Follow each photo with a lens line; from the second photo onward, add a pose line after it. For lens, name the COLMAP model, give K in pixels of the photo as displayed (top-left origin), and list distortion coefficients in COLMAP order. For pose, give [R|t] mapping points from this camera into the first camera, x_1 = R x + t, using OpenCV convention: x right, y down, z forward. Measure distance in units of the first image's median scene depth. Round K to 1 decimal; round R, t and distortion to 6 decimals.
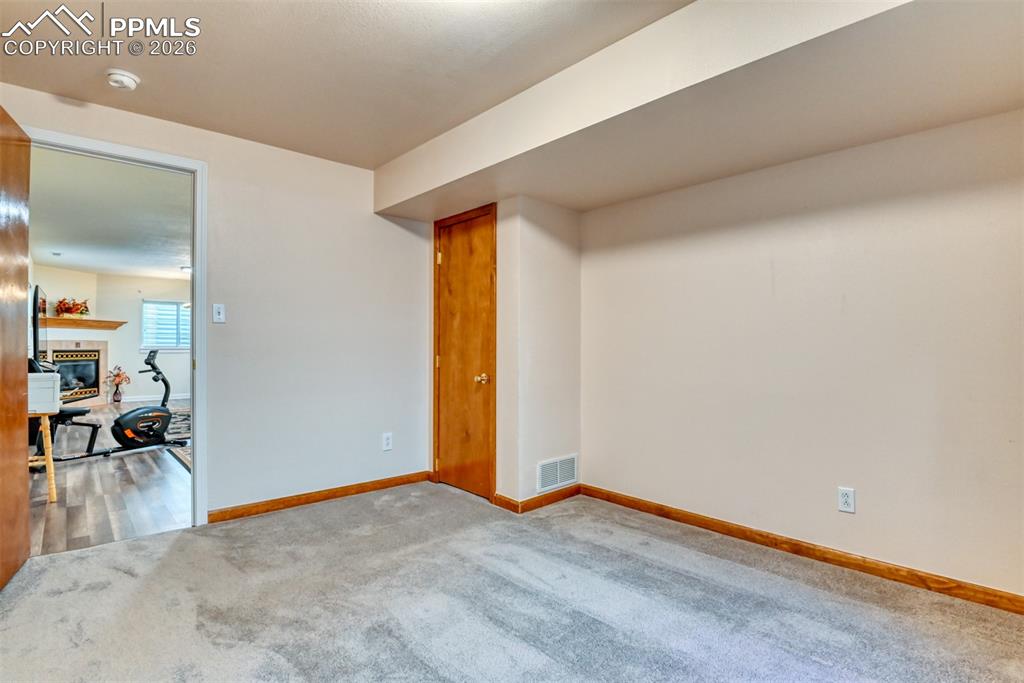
lens RADIAL K [[499.1, 0, 512.3], [0, 499.1, 340.3], [0, 0, 1]] dist [-0.025178, -0.001396]
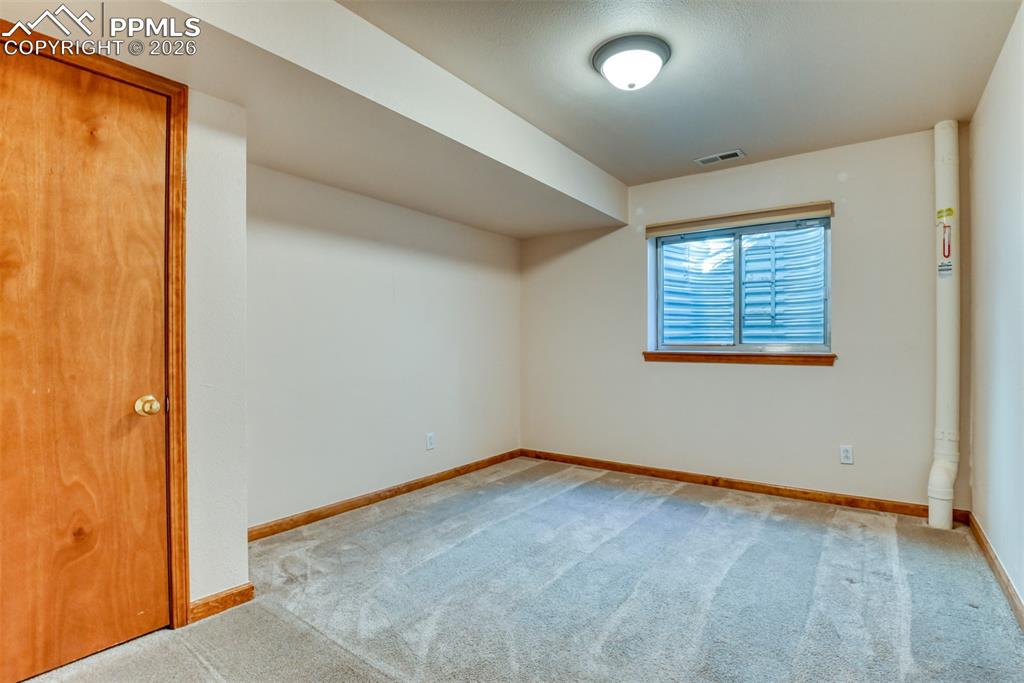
lens RADIAL K [[499.1, 0, 528.0], [0, 499.1, 343.0], [0, 0, 1]] dist [-0.025178, -0.001396]
pose [[-0.213805, -0.002754, 0.976872, -0.812625], [-0.009198, 0.999957, 0.000806, 0.010069], [-0.976833, -0.008813, -0.213822, 0.922022]]
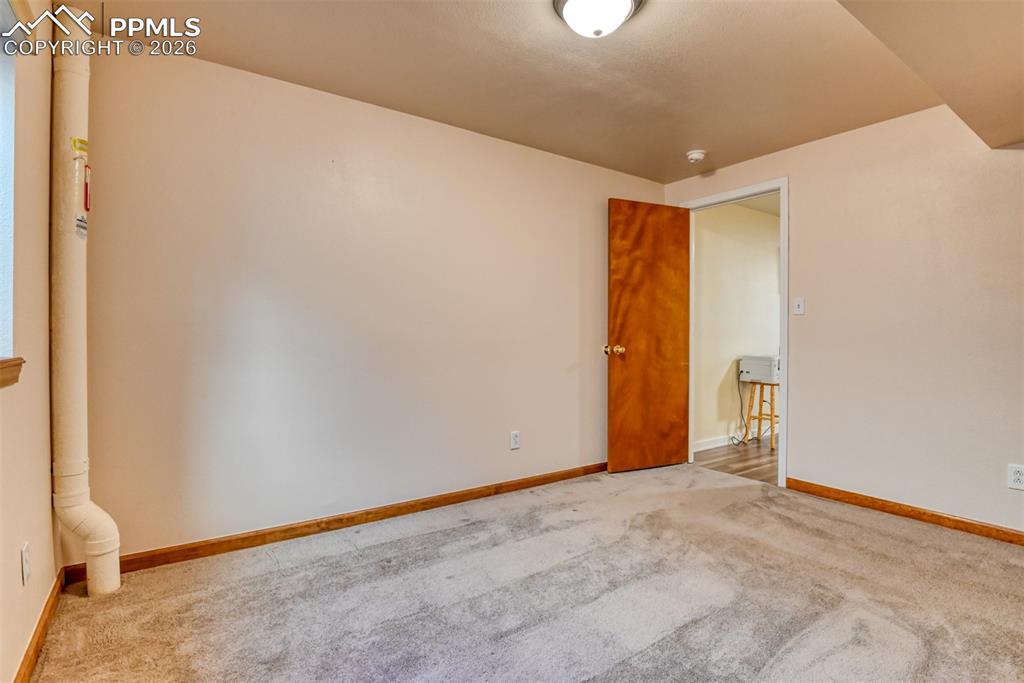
lens RADIAL K [[499.1, 0, 512.5], [0, 499.1, 340.4], [0, 0, 1]] dist [-0.025178, -0.001396]
pose [[-0.127485, 0.010860, -0.991781, 0.665694], [0.005210, 0.999934, 0.010279, 0.008810], [0.991827, -0.003856, -0.127533, 0.545492]]
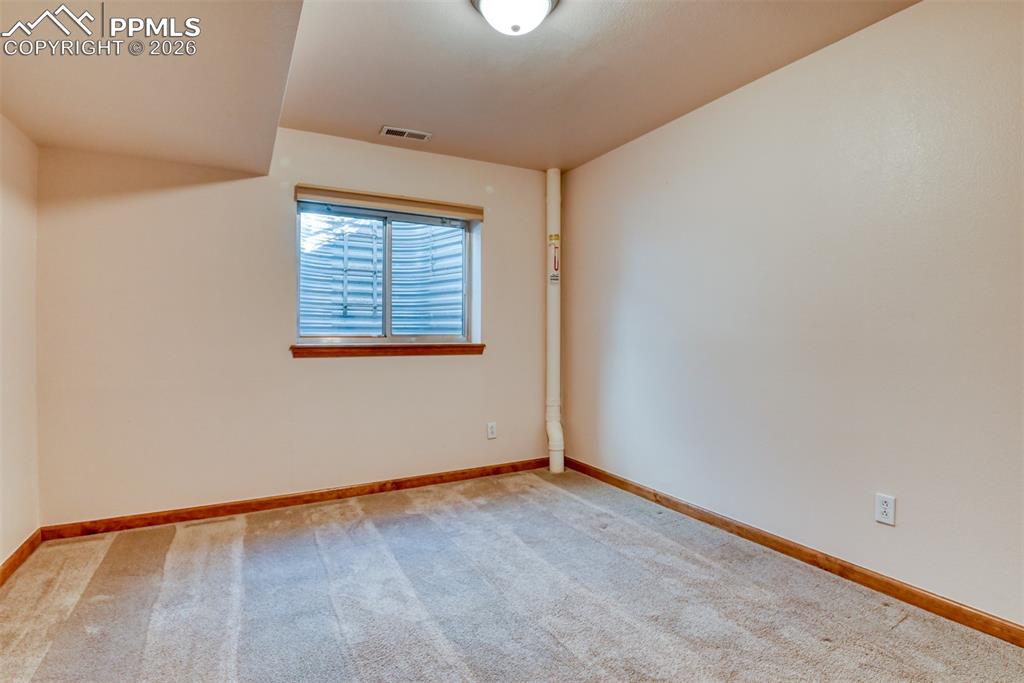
lens RADIAL K [[499.1, 0, 510.7], [0, 499.1, 333.9], [0, 0, 1]] dist [-0.025178, -0.001396]
pose [[-0.969476, -0.002218, 0.245176, -0.205248], [-0.003774, 0.999976, -0.005875, 0.011546], [-0.245157, -0.006621, -0.969461, 1.251810]]
